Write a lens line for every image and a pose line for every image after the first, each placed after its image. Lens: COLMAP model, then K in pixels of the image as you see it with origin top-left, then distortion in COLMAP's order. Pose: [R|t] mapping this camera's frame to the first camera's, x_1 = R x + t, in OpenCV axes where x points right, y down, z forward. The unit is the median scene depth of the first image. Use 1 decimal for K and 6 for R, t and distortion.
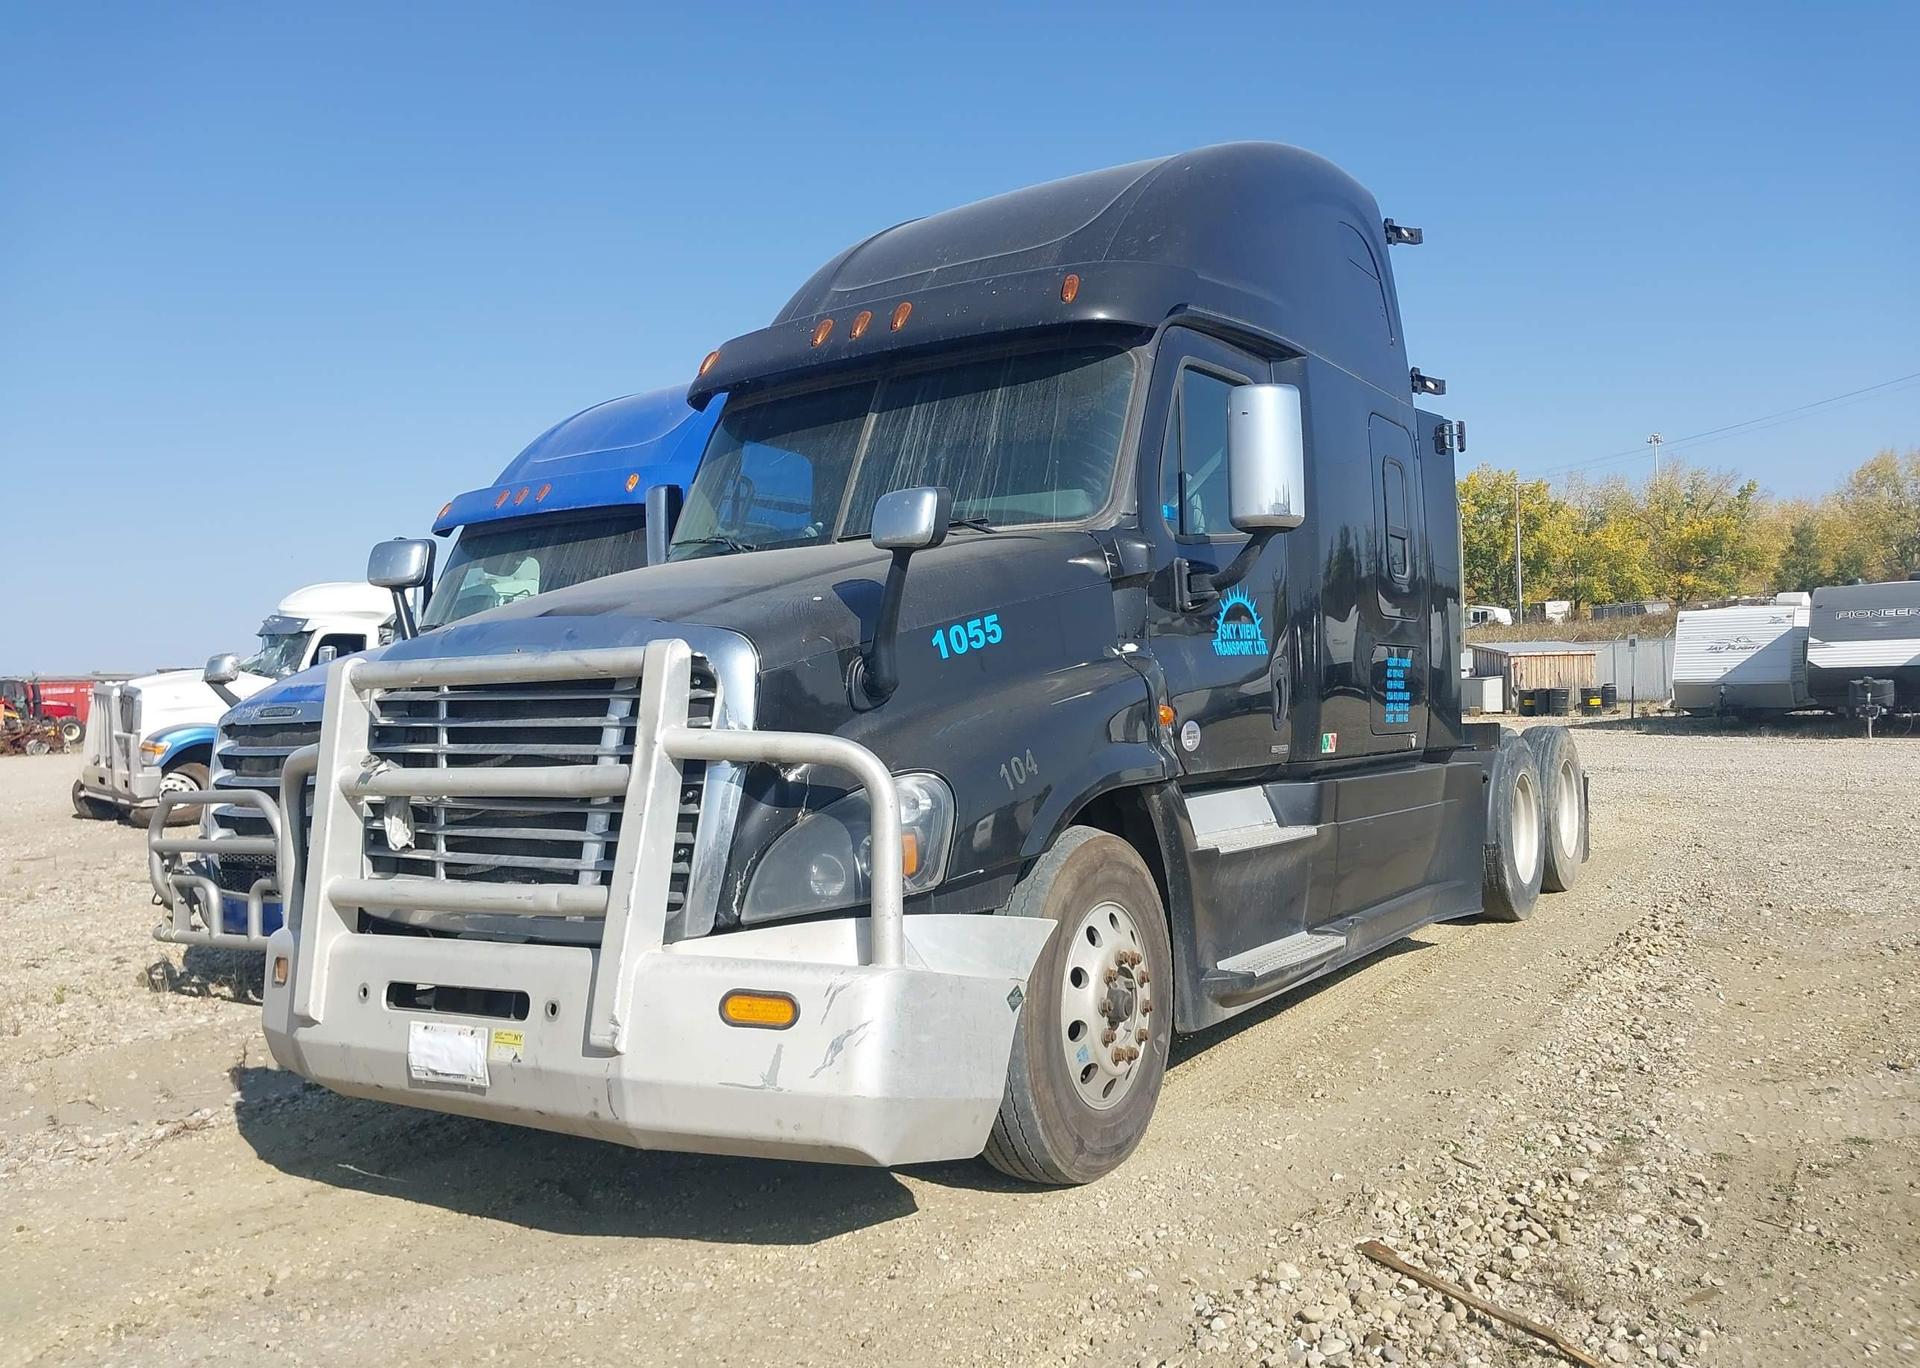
lens RADIAL K [[1520.0, 0, 994.7], [0, 1520.0, 682.9], [0, 0, 1]] dist [0.008896, -0.000652]
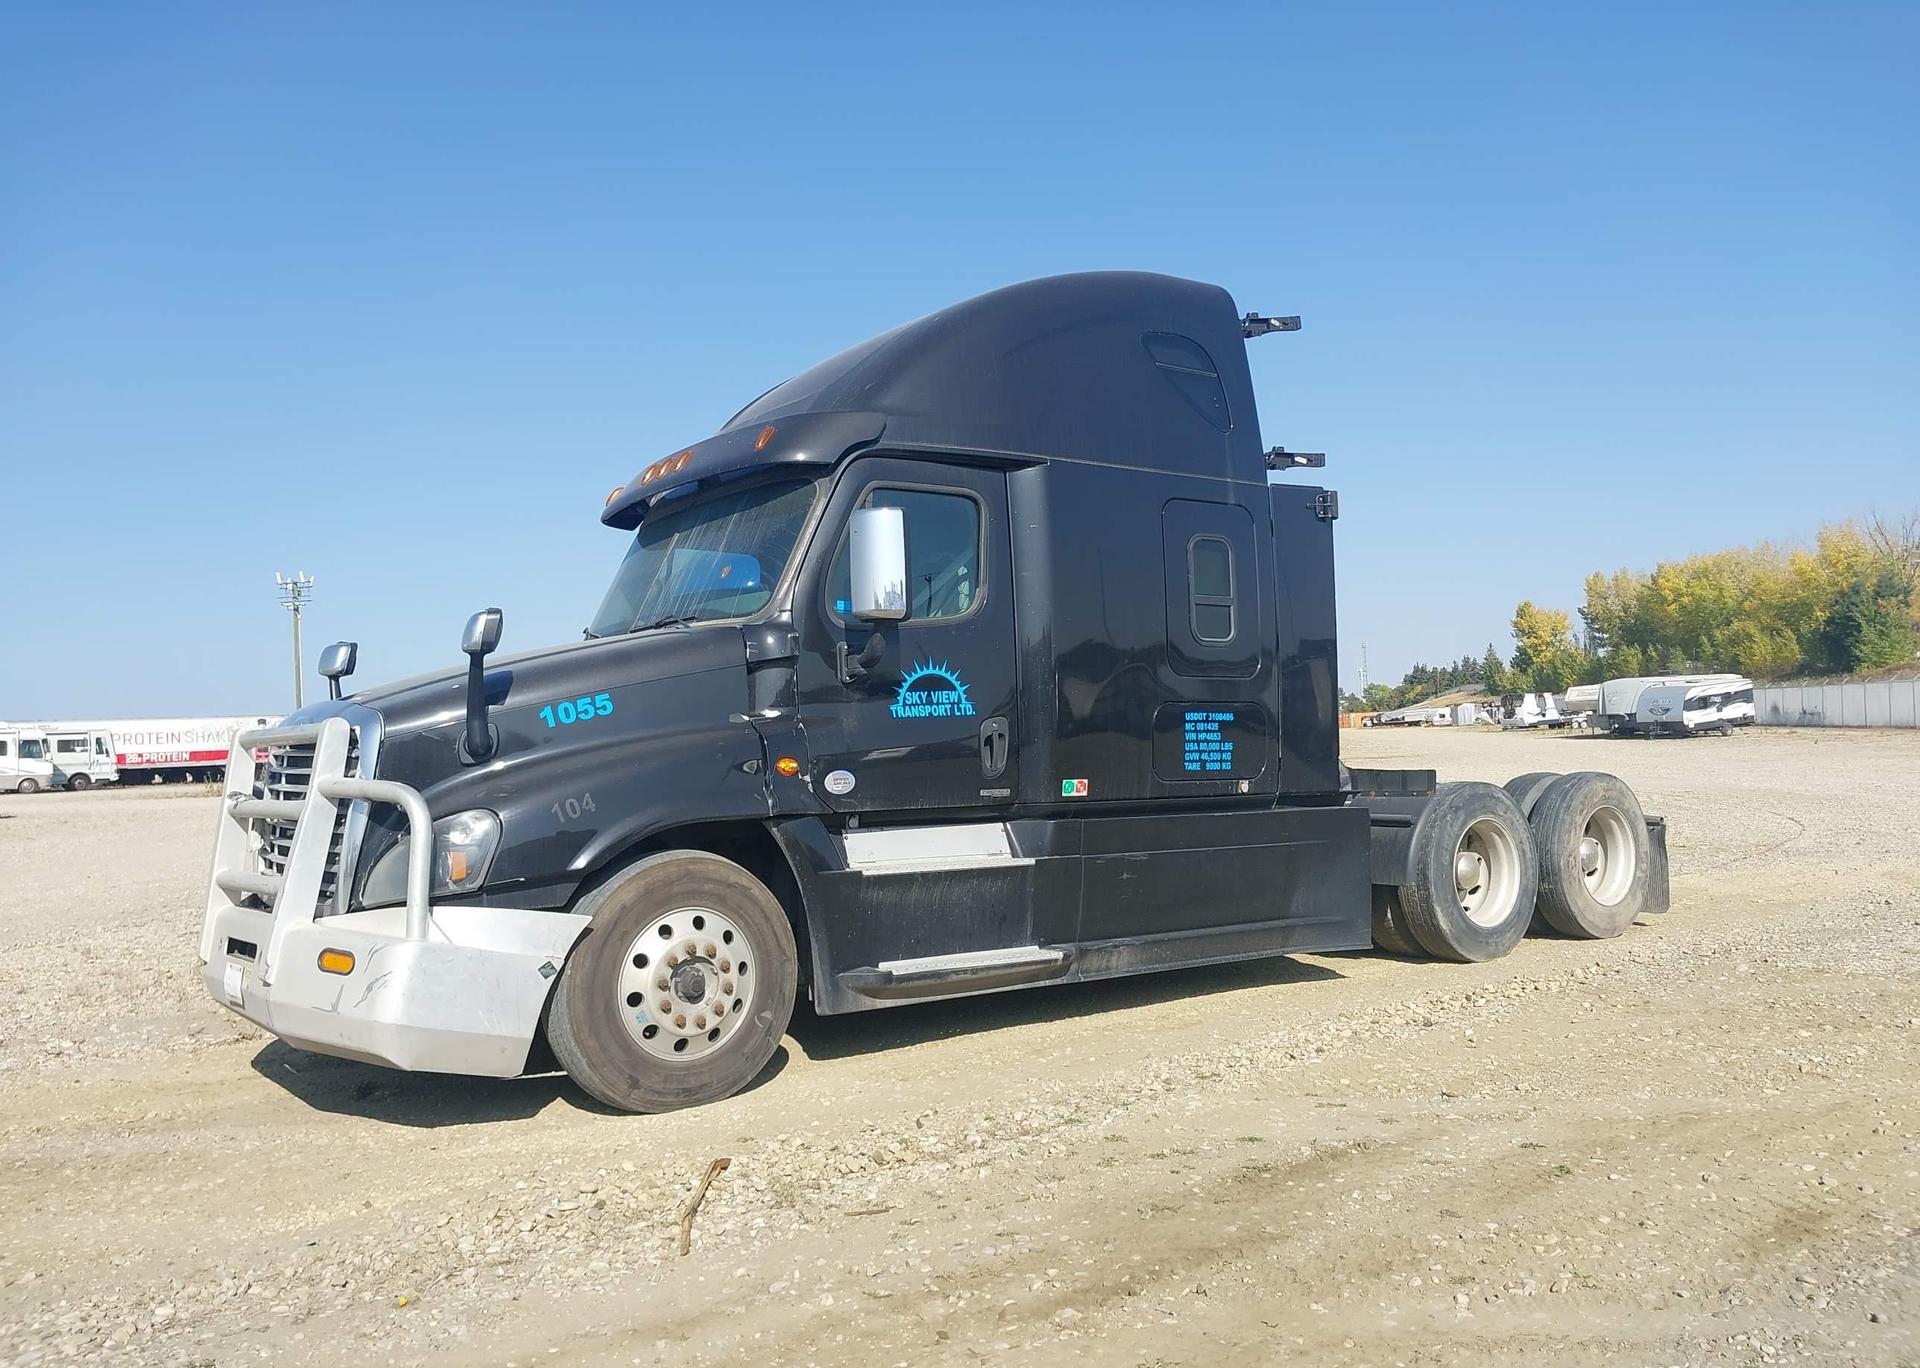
lens RADIAL K [[1485.1, 0, 979.1], [0, 1485.1, 722.4], [0, 0, 1]] dist [0.003912, -0.010567]
pose [[0.933650, -0.005011, -0.358152, 0.814589], [0.005629, 0.999984, 0.000683, -0.018824], [0.358142, -0.002654, 0.933663, -0.132105]]
